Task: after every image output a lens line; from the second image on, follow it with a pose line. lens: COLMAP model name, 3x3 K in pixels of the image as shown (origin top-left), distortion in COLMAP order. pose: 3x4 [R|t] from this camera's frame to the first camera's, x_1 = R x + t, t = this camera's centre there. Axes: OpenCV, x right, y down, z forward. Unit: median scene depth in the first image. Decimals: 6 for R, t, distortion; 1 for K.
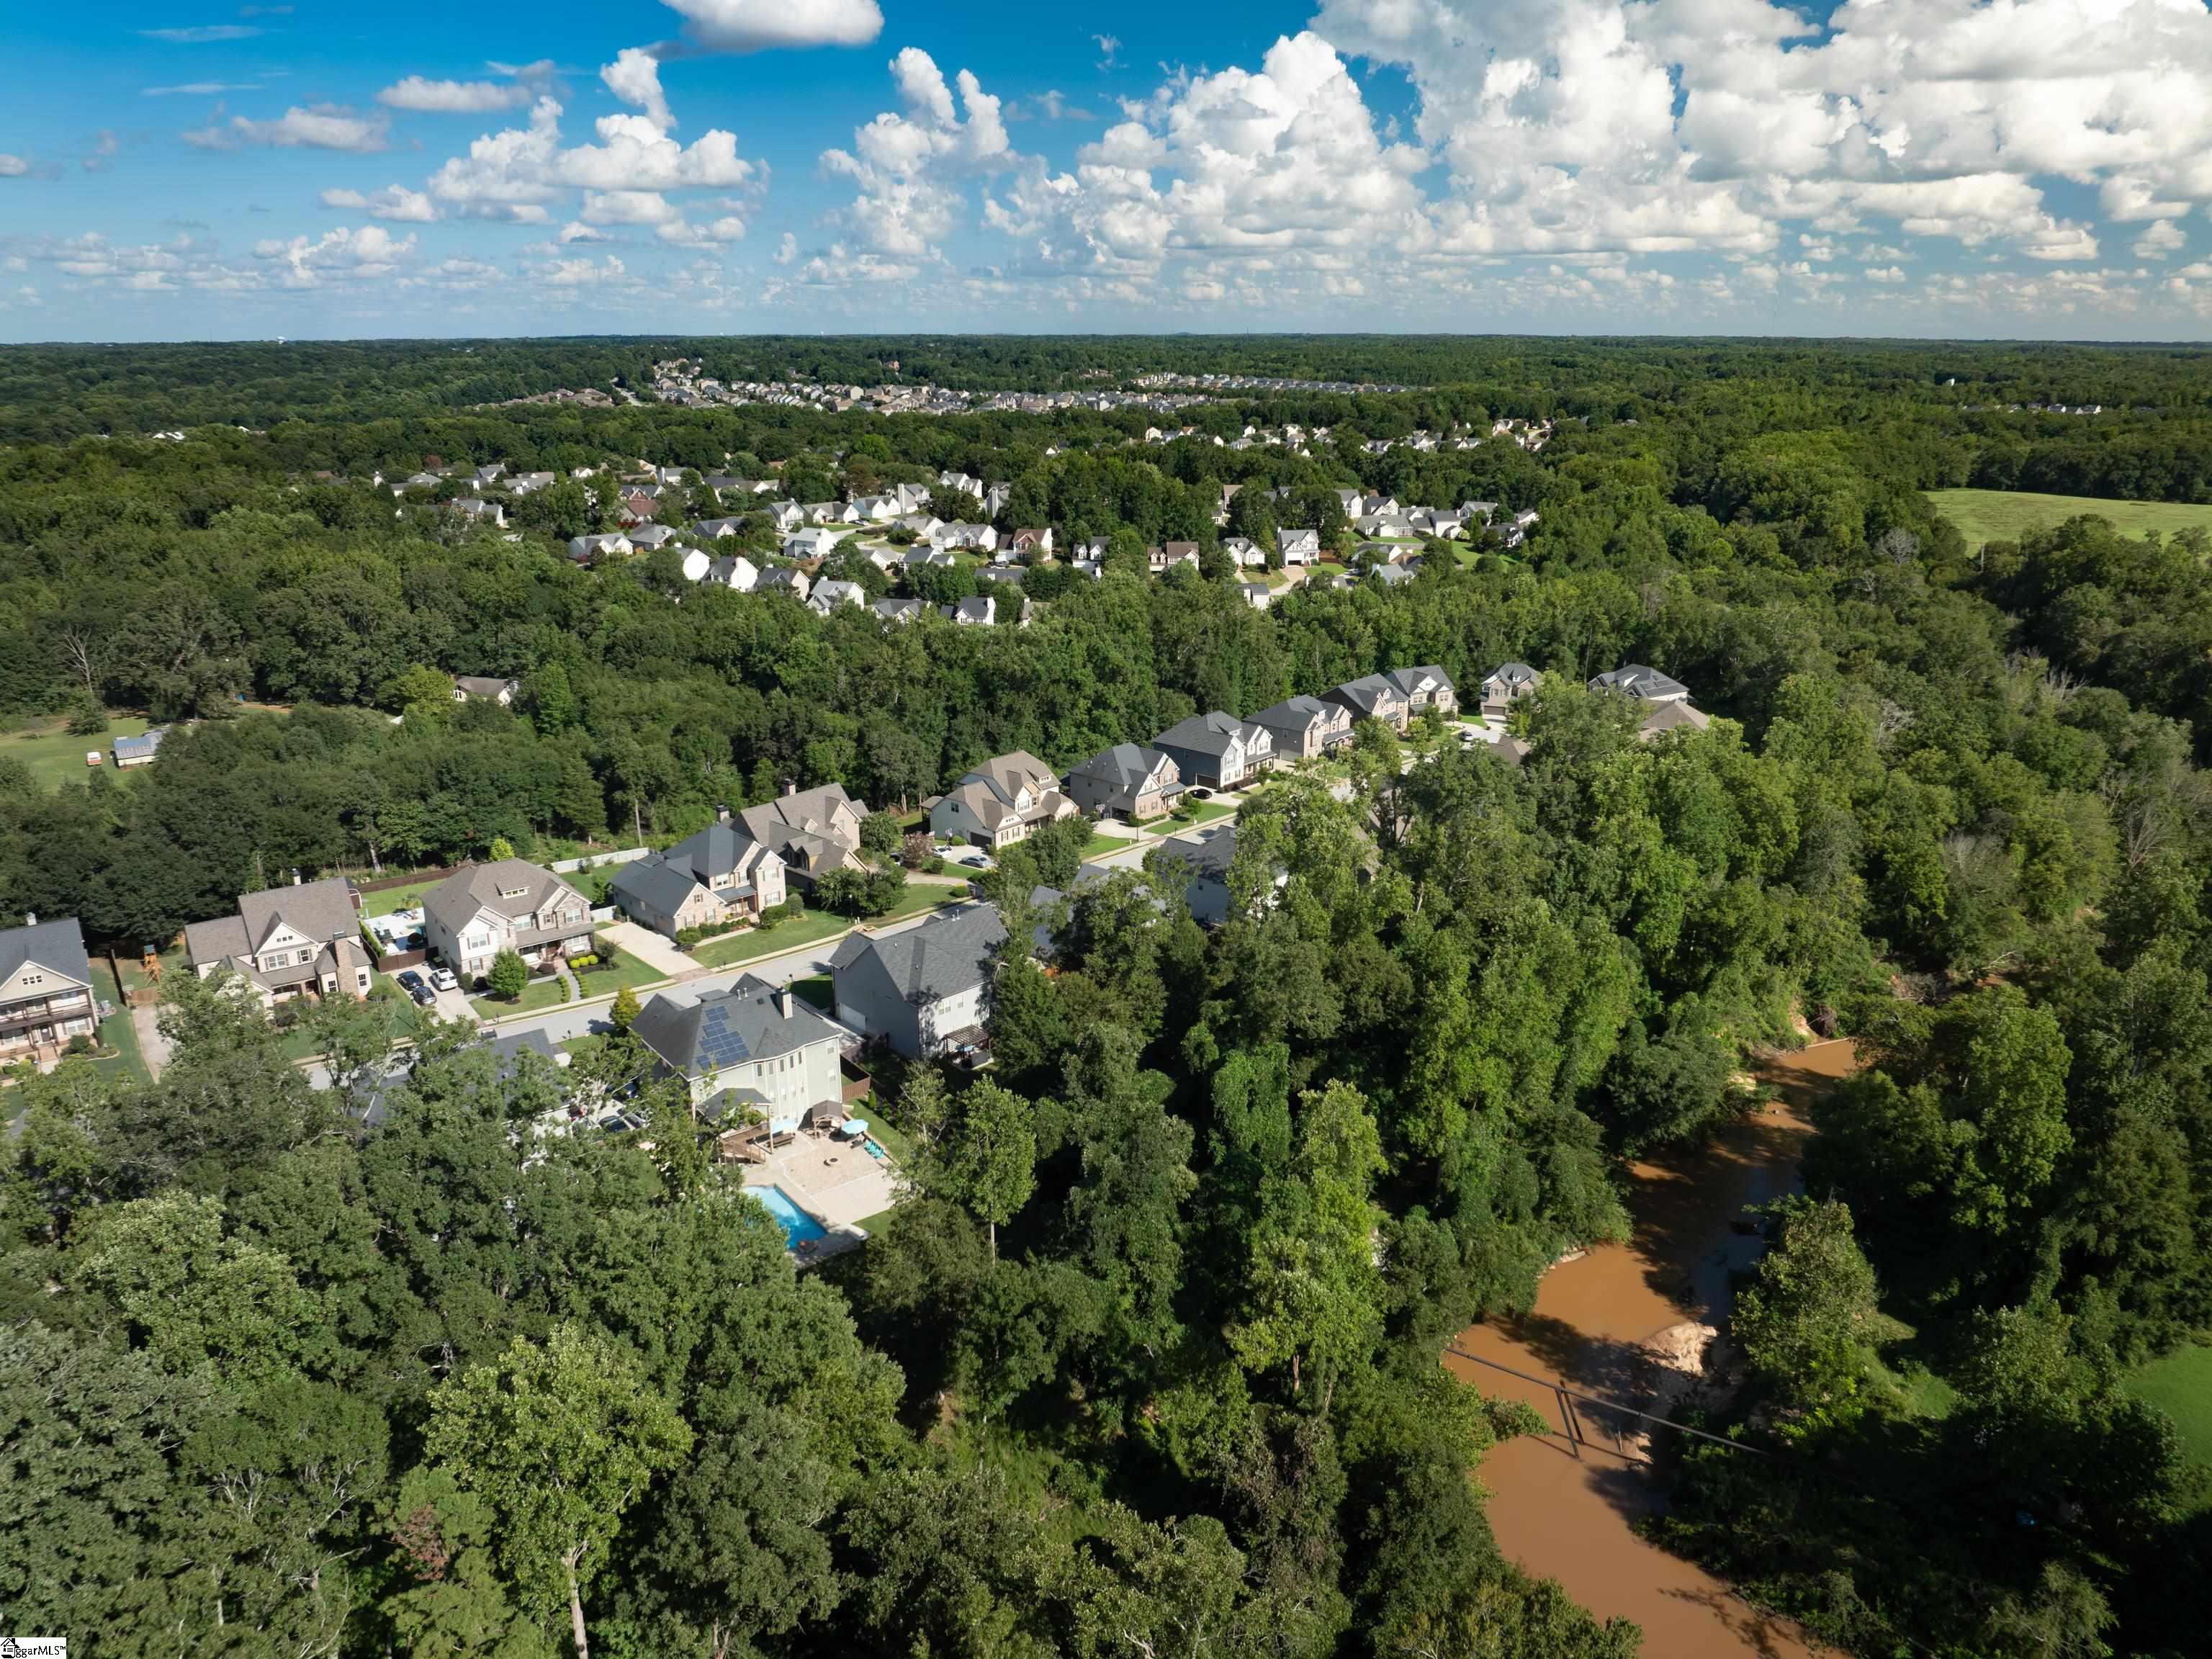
lens RADIAL K [[1547.3, 0, 1105.3], [0, 1547.3, 824.6], [0, 0, 1]] dist [-0.045919, 0.002729]
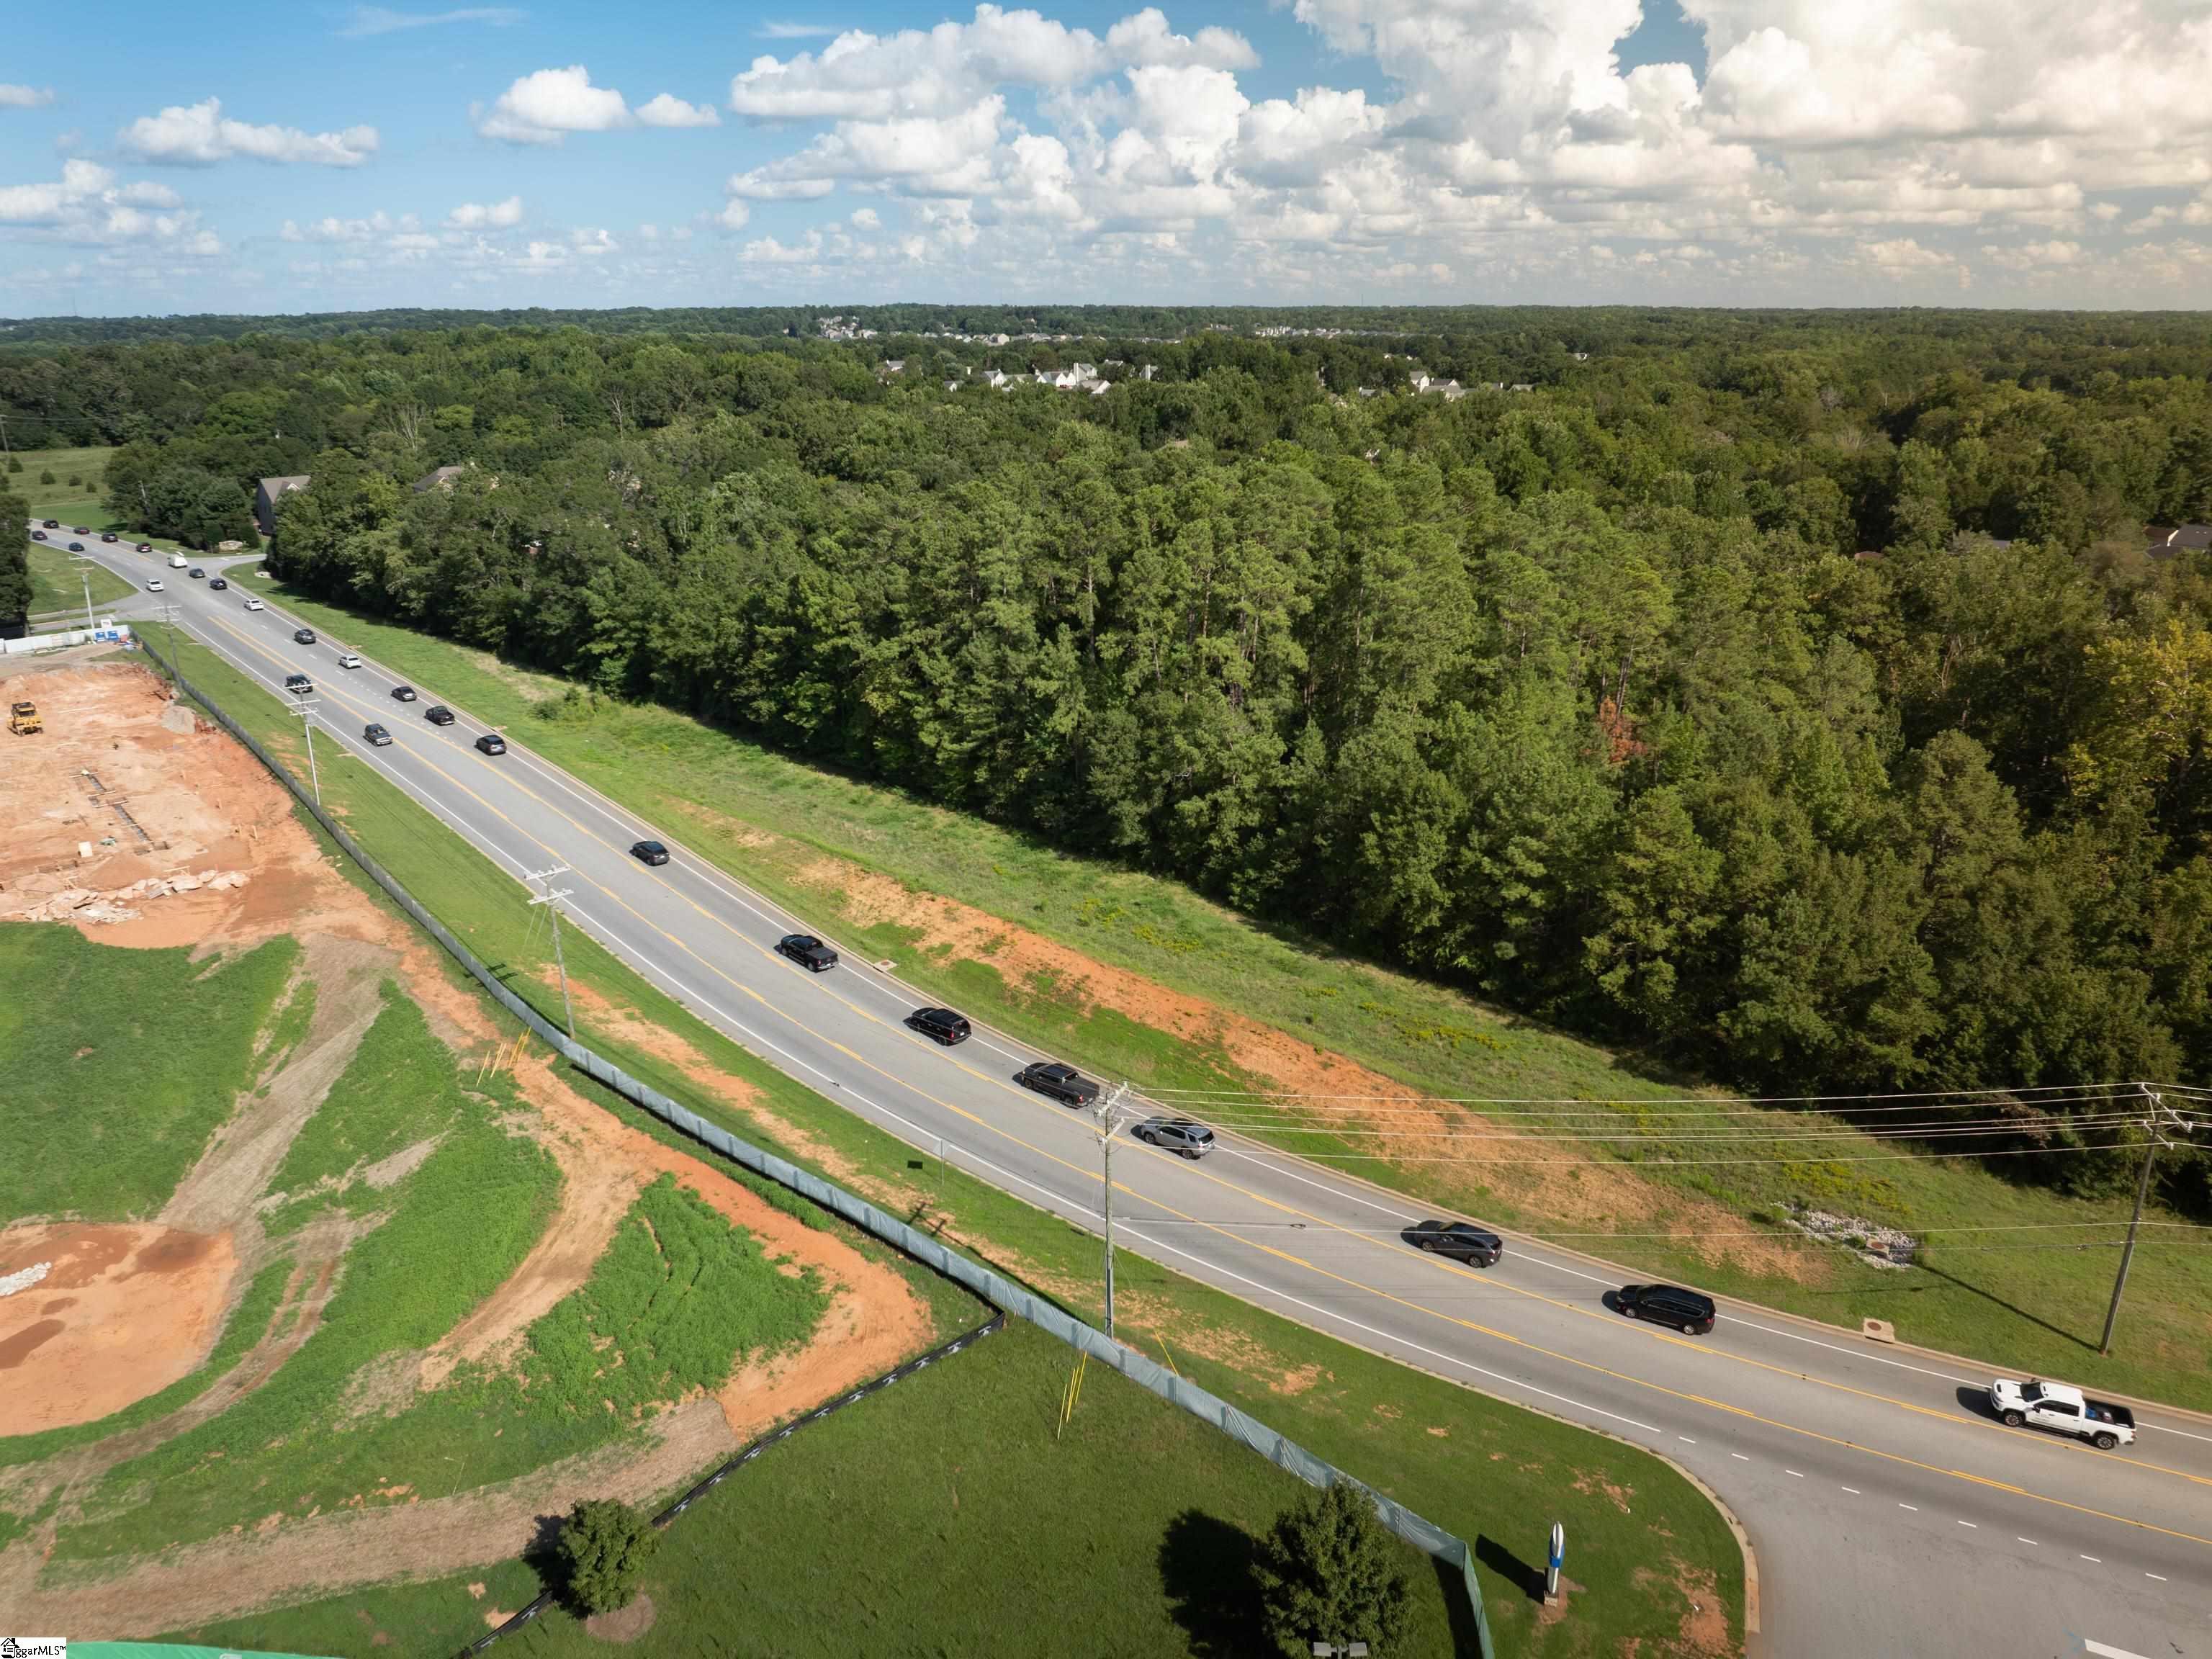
lens RADIAL K [[1550.7, 0, 1104.2], [0, 1550.7, 823.0], [0, 0, 1]] dist [-0.050568, 0.016335]
pose [[0.997320, 0.018488, -0.070787, -0.004450], [-0.017668, 0.999770, 0.012187, 0.101815], [0.070996, -0.010904, 0.997417, -0.210737]]
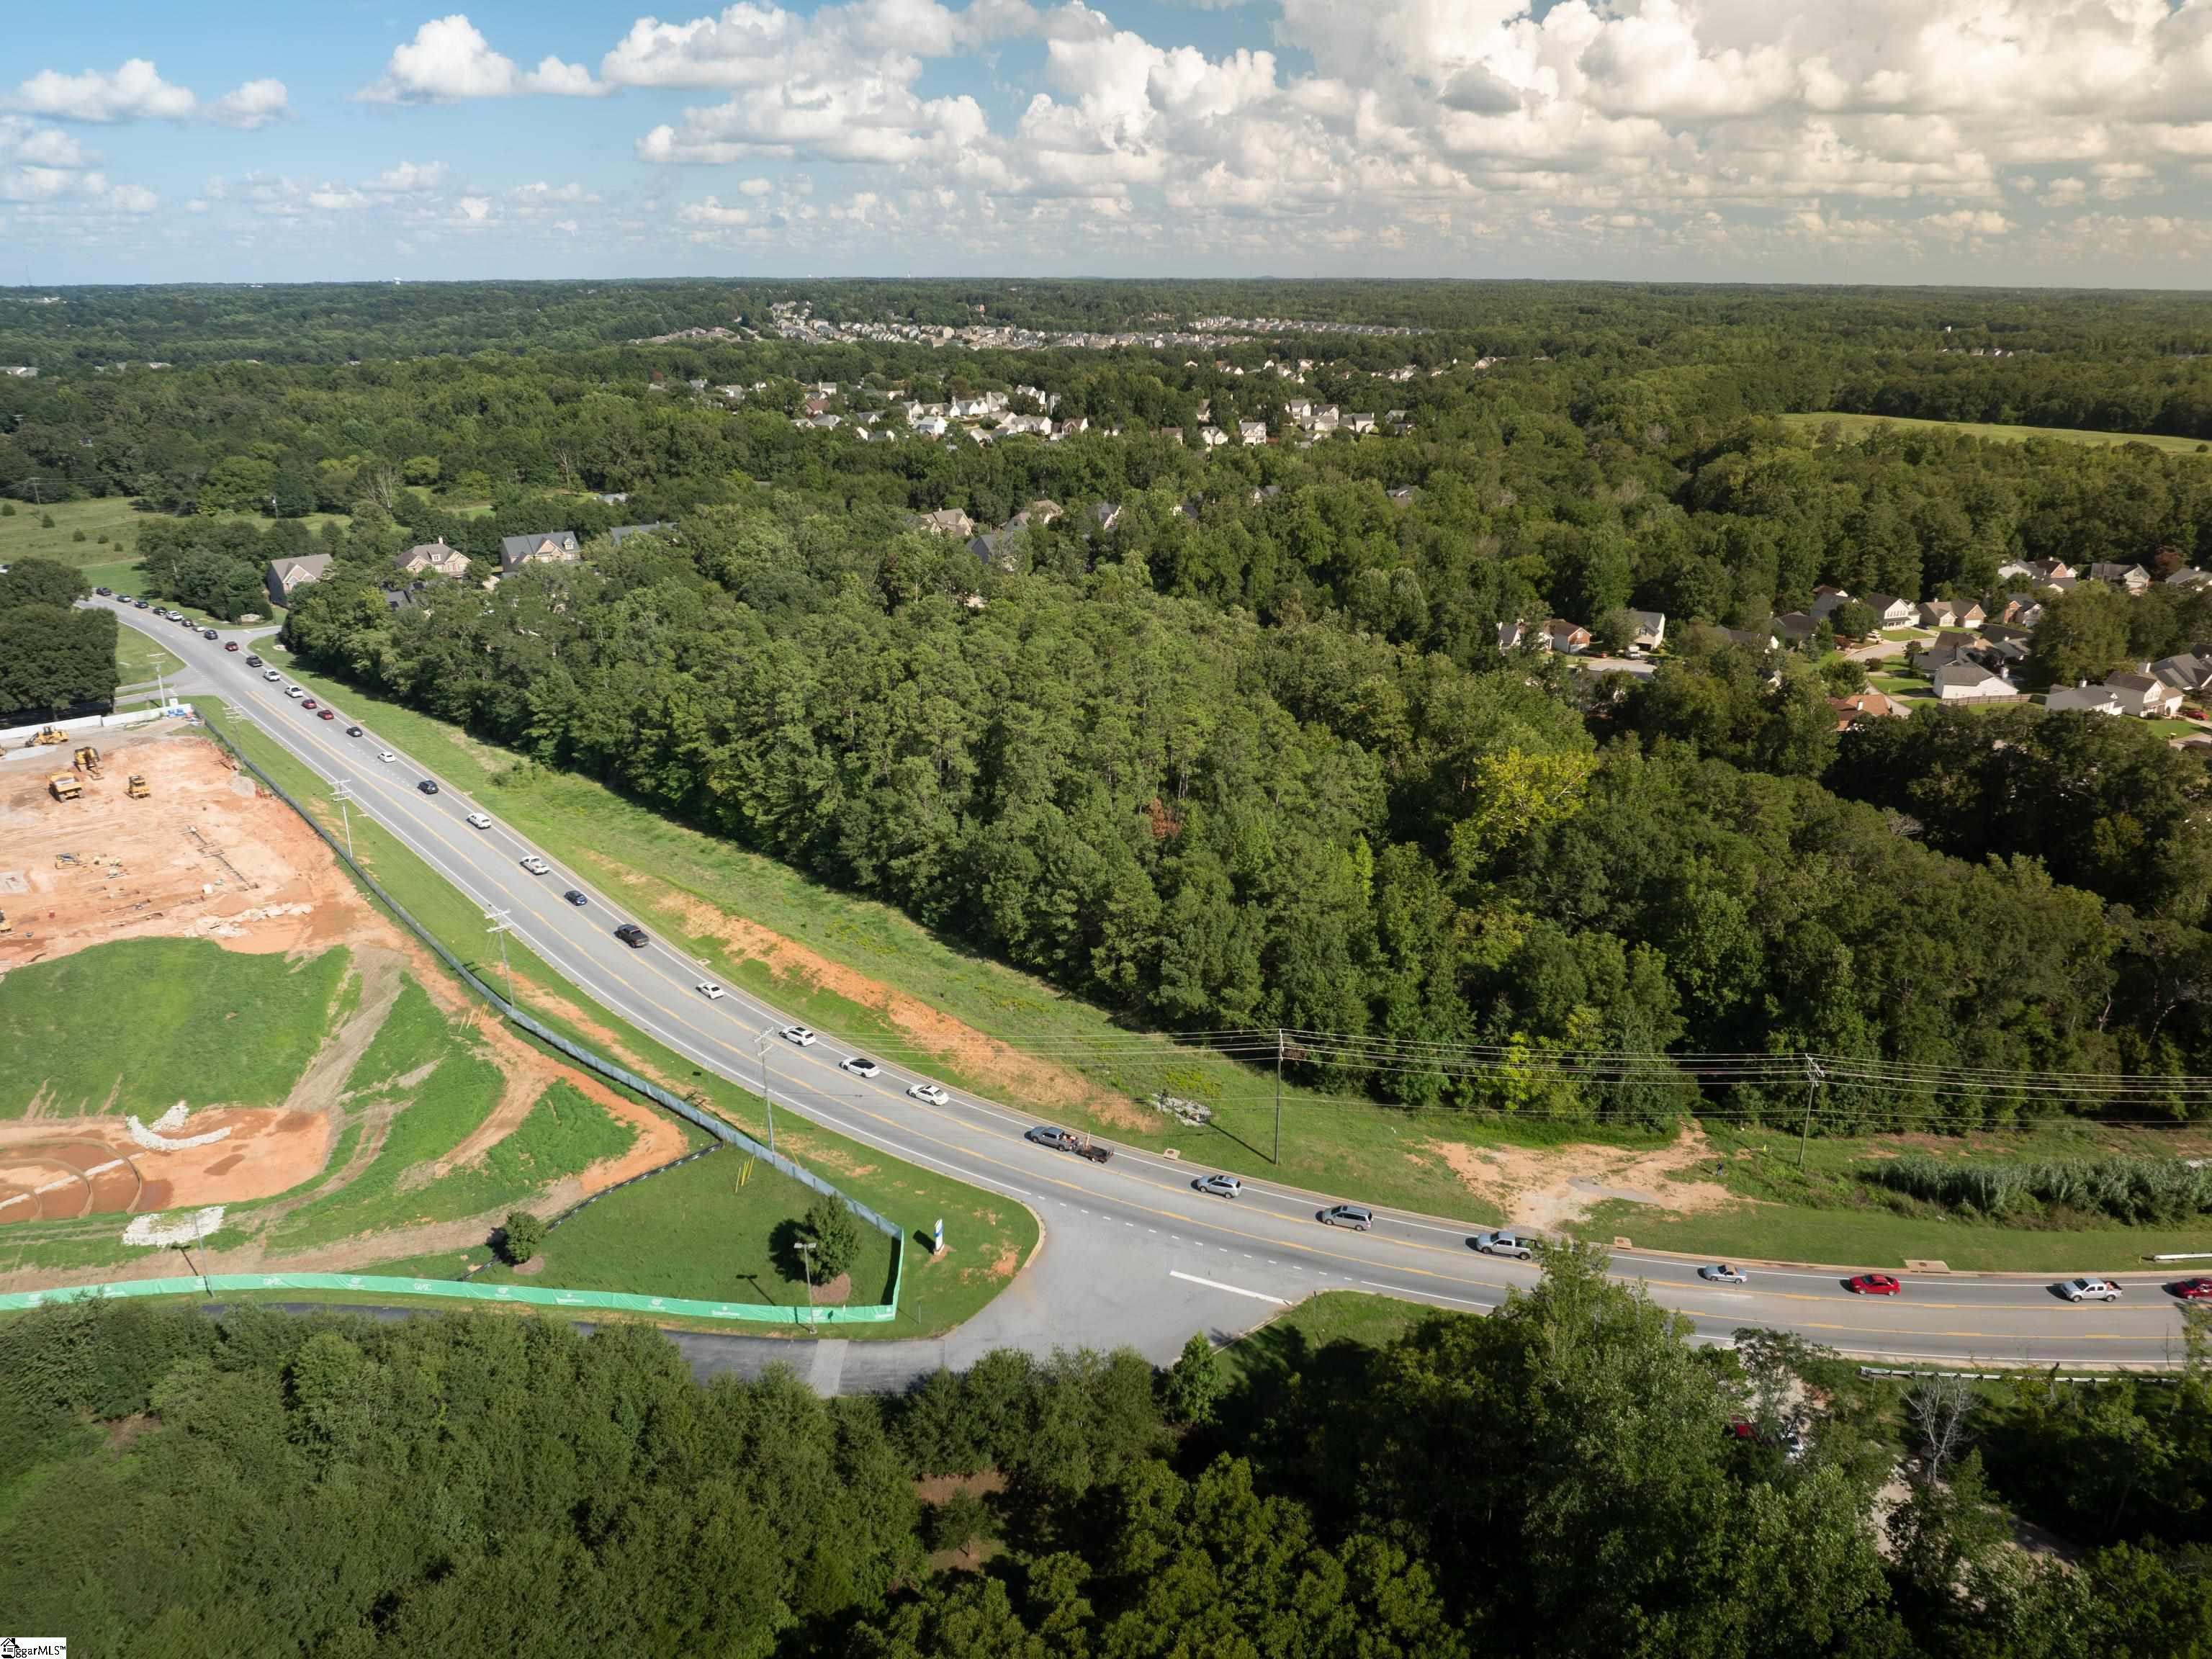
lens RADIAL K [[1547.3, 0, 1105.3], [0, 1547.3, 824.6], [0, 0, 1]] dist [-0.045919, 0.002729]
pose [[0.998644, 0.020574, -0.047827, 0.035899], [-0.018947, 0.999235, 0.034217, 0.087442], [0.048495, -0.033264, 0.998269, -0.297877]]
